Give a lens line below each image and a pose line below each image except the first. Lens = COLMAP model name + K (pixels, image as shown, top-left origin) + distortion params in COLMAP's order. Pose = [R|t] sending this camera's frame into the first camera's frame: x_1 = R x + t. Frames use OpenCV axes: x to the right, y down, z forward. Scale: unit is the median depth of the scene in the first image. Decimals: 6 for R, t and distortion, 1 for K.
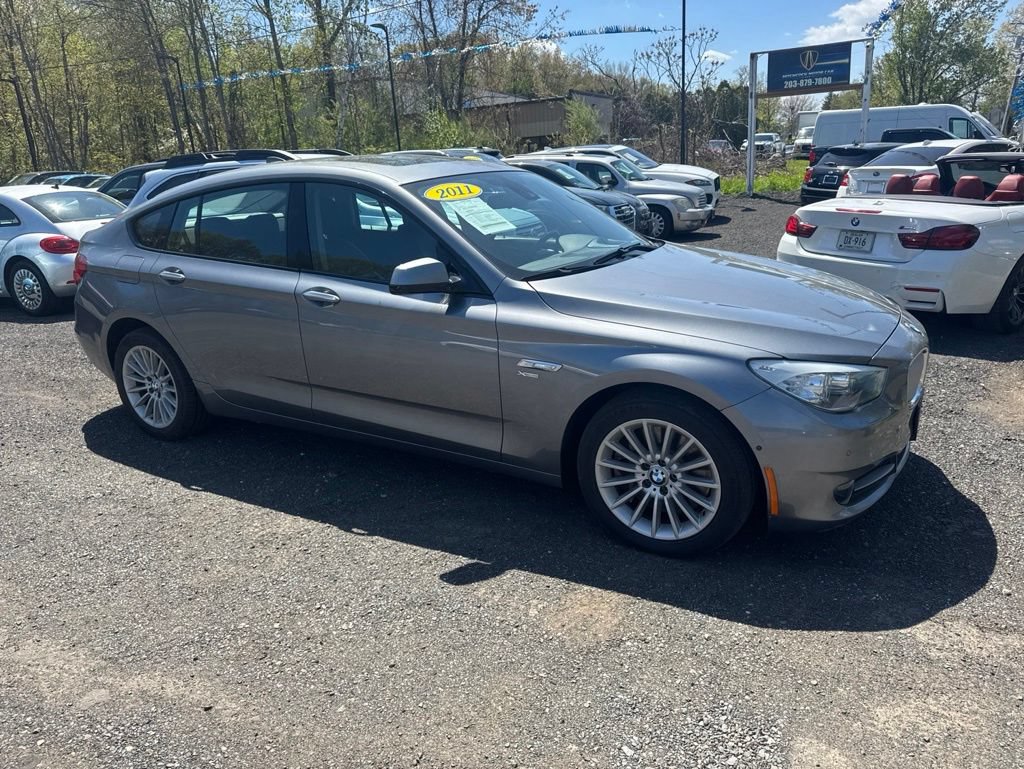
lens RADIAL K [[722.9, 0, 518.9], [0, 722.9, 389.2], [0, 0, 1]] dist [0.094535, -0.137199]
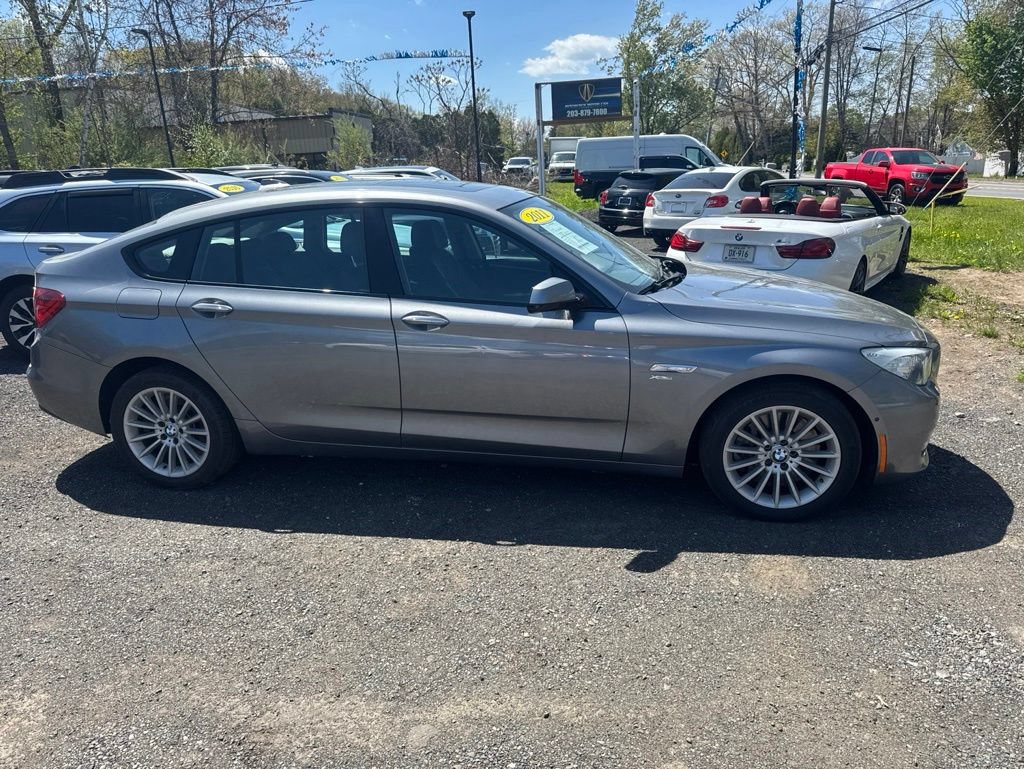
lens RADIAL K [[722.9, 0, 518.9], [0, 722.9, 389.2], [0, 0, 1]] dist [0.094535, -0.137199]
pose [[0.943523, -0.083531, 0.320605, -0.323315], [0.090967, 0.995820, -0.008259, -0.007761], [-0.318575, 0.036957, 0.947177, 0.007642]]
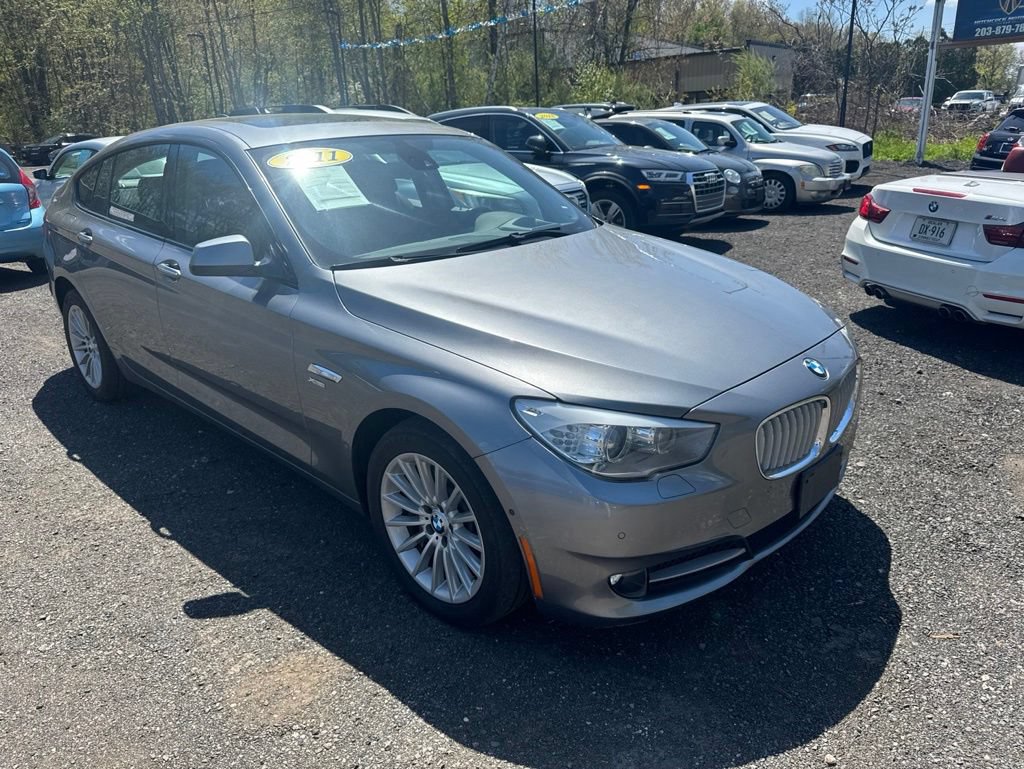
lens RADIAL K [[727.8, 0, 513.7], [0, 727.8, 390.5], [0, 0, 1]] dist [0.030934, -0.025682]
pose [[0.970910, 0.098579, -0.218212, 0.245691], [-0.086064, 0.994091, 0.066156, -0.050139], [0.223444, -0.045451, 0.973656, 0.129822]]
